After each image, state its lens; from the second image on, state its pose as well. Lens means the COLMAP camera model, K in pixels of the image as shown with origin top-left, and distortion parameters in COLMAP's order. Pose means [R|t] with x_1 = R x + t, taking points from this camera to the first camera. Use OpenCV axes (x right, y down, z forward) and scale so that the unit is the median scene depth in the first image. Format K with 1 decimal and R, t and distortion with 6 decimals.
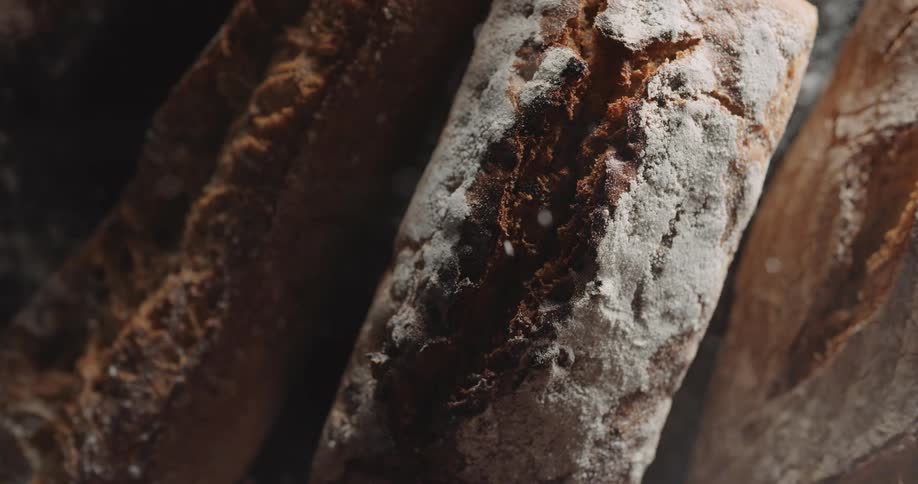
lens RADIAL K [[1544.3, 0, 459.0], [0, 1544.3, 242.0], [0, 0, 1]] dist [0.014382, 0.097407]
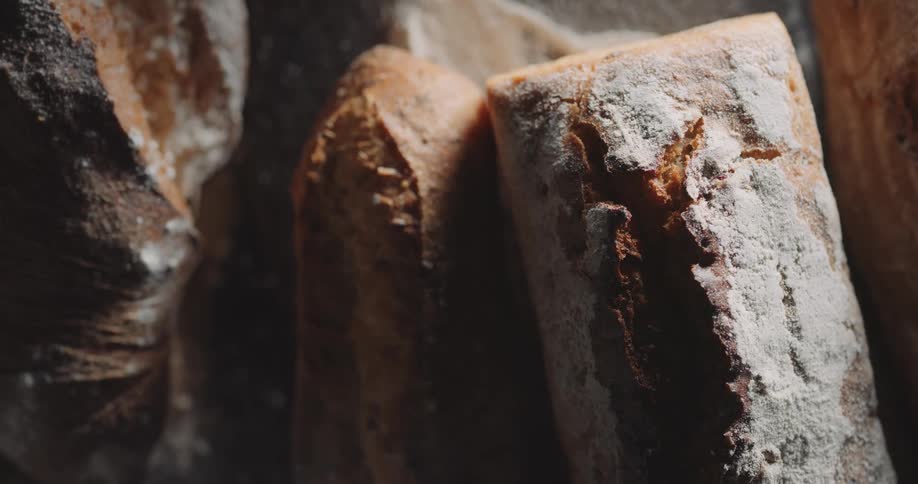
lens RADIAL K [[1544.3, 0, 459.0], [0, 1544.3, 242.0], [0, 0, 1]] dist [0.014382, 0.097407]
pose [[0.820276, -0.570045, -0.046856, 0.028077], [0.570960, 0.820940, 0.007938, -0.162501], [0.033941, -0.033264, 0.998870, -0.009070]]
